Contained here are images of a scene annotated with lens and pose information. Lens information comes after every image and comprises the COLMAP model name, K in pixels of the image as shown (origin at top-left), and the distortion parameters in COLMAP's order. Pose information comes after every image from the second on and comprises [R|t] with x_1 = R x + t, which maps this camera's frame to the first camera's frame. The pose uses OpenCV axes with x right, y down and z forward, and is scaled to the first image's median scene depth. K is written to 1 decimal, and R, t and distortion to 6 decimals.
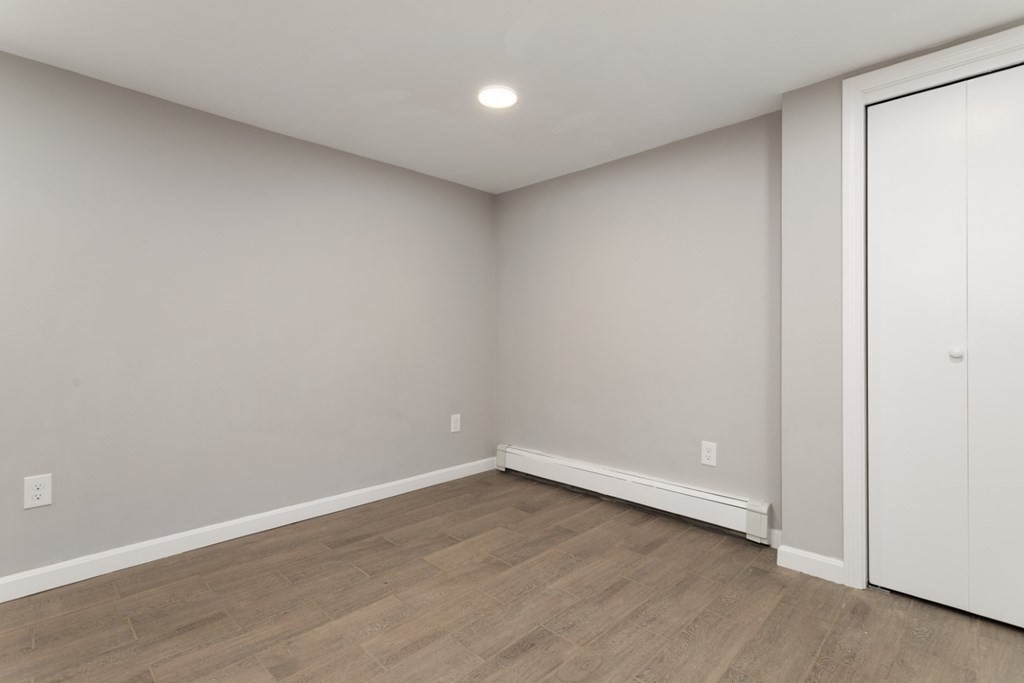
lens RADIAL K [[484.6, 0, 506.9], [0, 484.6, 342.2], [0, 0, 1]] dist [0.001001, 0.000725]
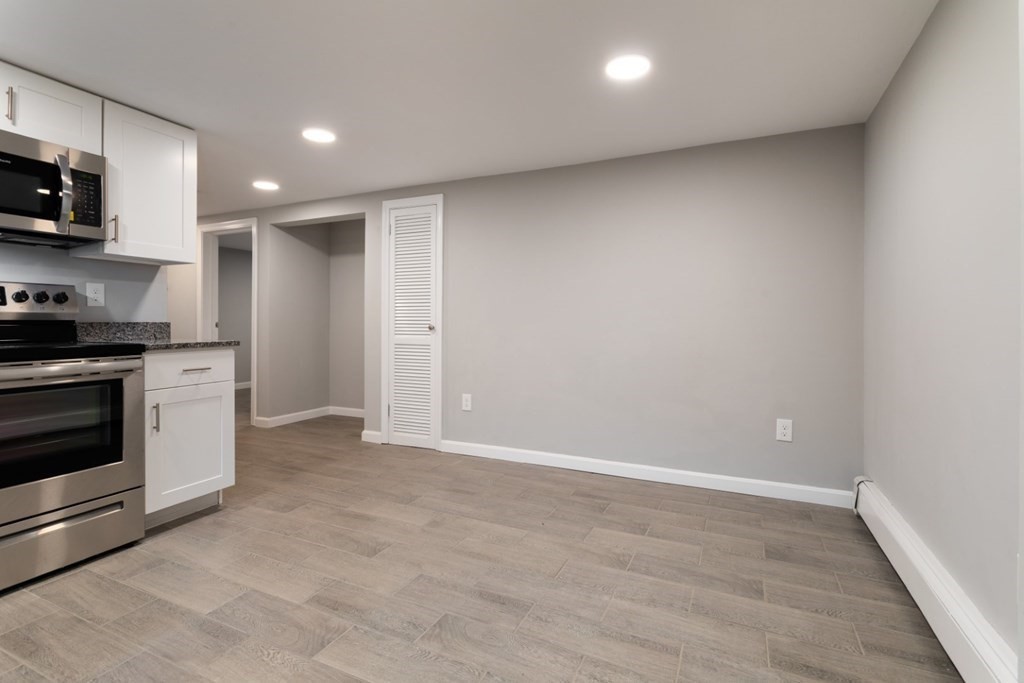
lens RADIAL K [[484.6, 0, 506.9], [0, 484.6, 342.2], [0, 0, 1]] dist [0.001001, 0.000725]
pose [[0.320863, 0.039399, -0.946306, 0.718386], [-0.015133, 0.999220, 0.036471, 0.001424], [0.947005, 0.002619, 0.321209, 0.447937]]
